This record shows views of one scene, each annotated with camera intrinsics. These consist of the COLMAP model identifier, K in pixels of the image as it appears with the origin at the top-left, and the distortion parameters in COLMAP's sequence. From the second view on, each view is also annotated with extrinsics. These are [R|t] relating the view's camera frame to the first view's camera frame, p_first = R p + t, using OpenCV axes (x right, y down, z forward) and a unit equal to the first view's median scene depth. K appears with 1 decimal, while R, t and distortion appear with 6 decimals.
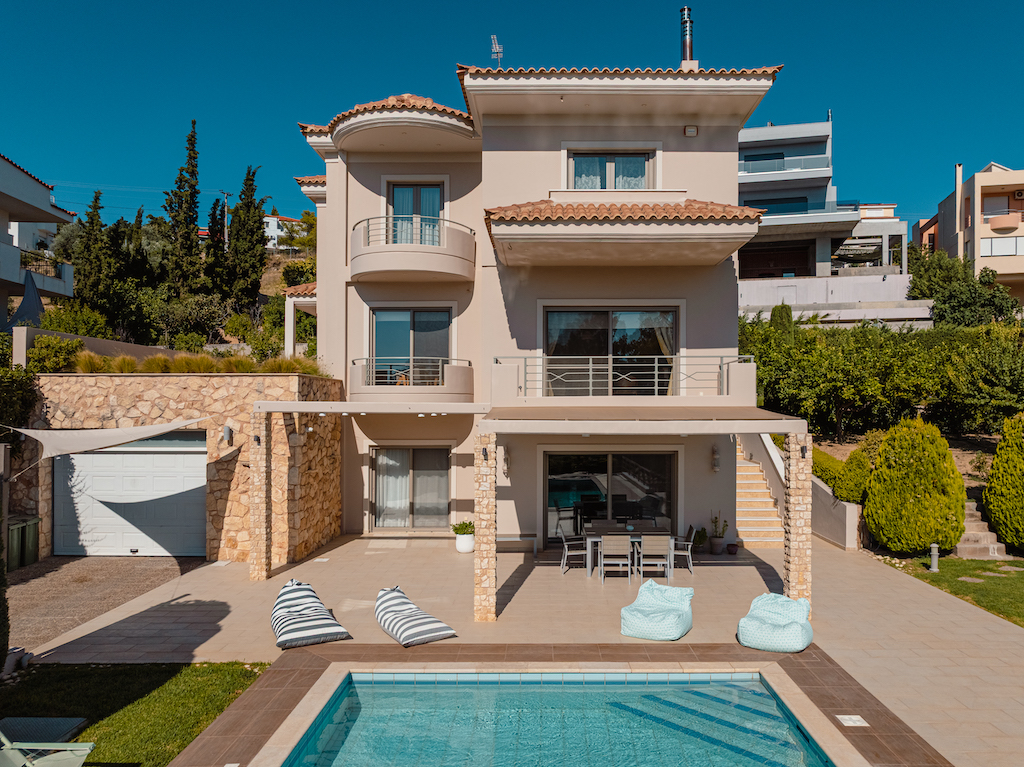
lens RADIAL K [[737.8, 0, 515.3], [0, 737.8, 418.7], [0, 0, 1]] dist [-0.033847, 0.000354]
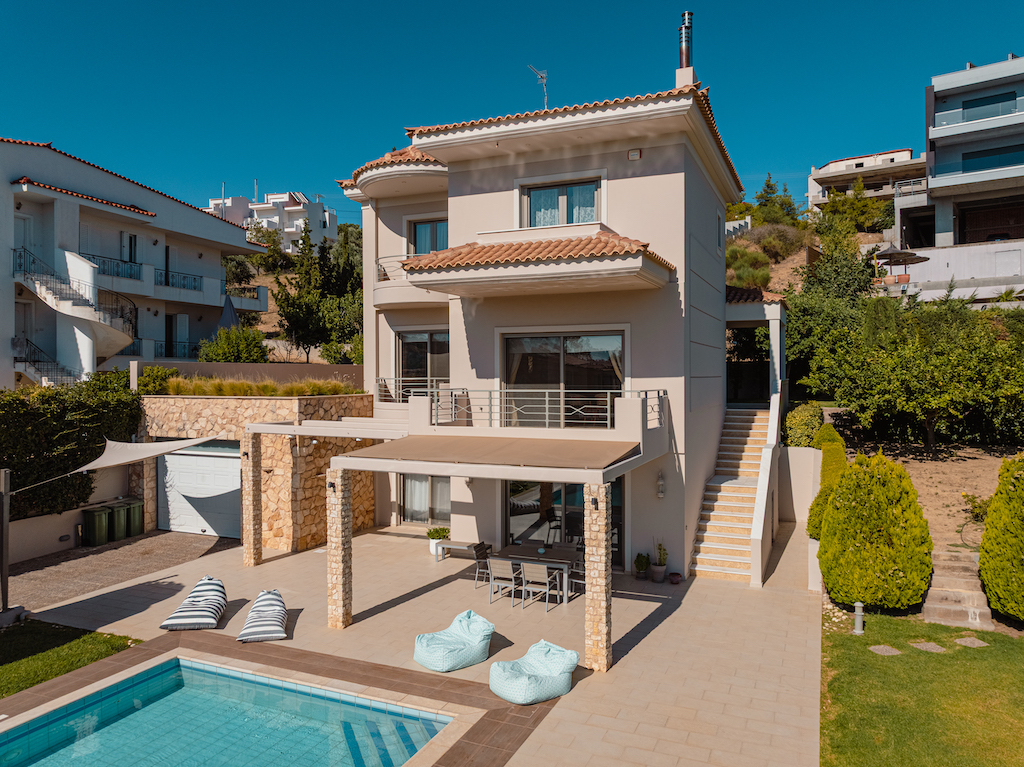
lens RADIAL K [[716.7, 0, 499.6], [0, 716.7, 383.7], [0, 0, 1]] dist [-0.025529, -0.000968]
pose [[0.921248, 0.002387, -0.388969, 0.462755], [-0.002553, 0.999997, 0.000092, -0.083641], [0.388968, 0.000908, 0.921251, 0.035401]]
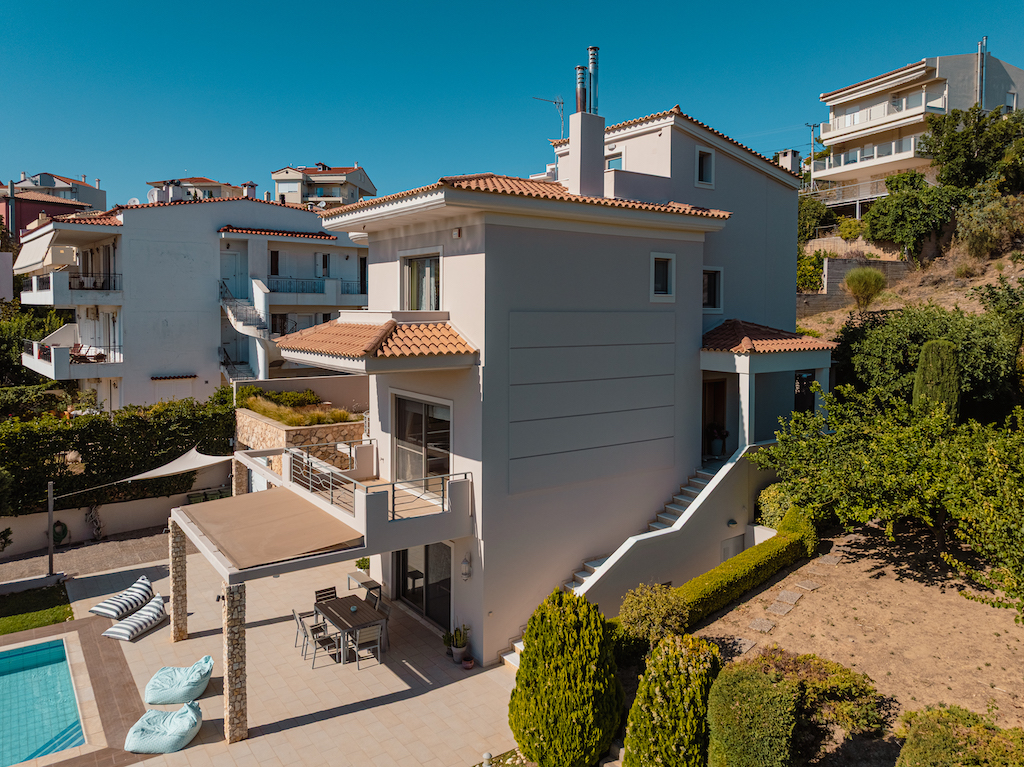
lens RADIAL K [[722.8, 0, 514.0], [0, 722.8, 342.1], [0, 0, 1]] dist [-0.015003, -0.000909]
pose [[0.598049, 0.037706, -0.800572, 1.109577], [-0.014324, 0.999236, 0.036362, -0.289786], [0.801332, -0.010279, 0.598132, 0.487263]]
